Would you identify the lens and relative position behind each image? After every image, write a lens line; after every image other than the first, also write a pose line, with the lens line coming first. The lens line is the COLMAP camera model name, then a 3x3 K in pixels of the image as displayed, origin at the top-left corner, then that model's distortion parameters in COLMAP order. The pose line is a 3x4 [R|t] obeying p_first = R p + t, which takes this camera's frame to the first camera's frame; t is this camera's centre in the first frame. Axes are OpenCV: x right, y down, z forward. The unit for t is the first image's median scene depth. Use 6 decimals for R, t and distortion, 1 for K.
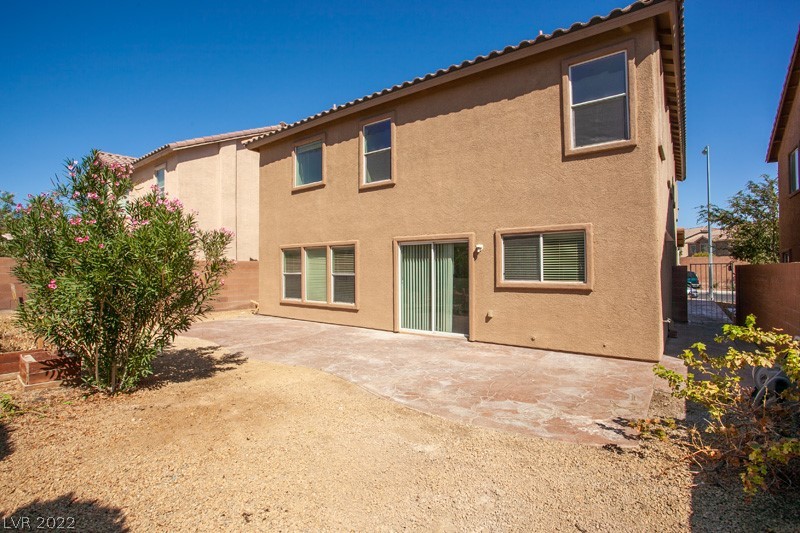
lens RADIAL K [[402.0, 0, 393.9], [0, 402.0, 265.4], [0, 0, 1]] dist [-0.003812, 0.000043]
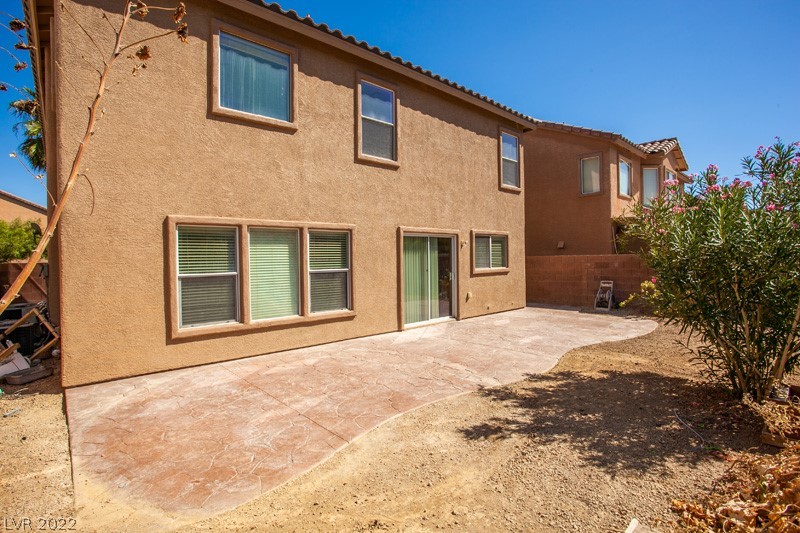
lens RADIAL K [[402.0, 0, 393.9], [0, 402.0, 265.4], [0, 0, 1]] dist [-0.003812, 0.000043]
pose [[0.170020, -0.014550, 0.985333, -0.899884], [0.010622, 0.999860, 0.012931, 0.006176], [-0.985383, 0.008268, 0.170151, 0.862868]]
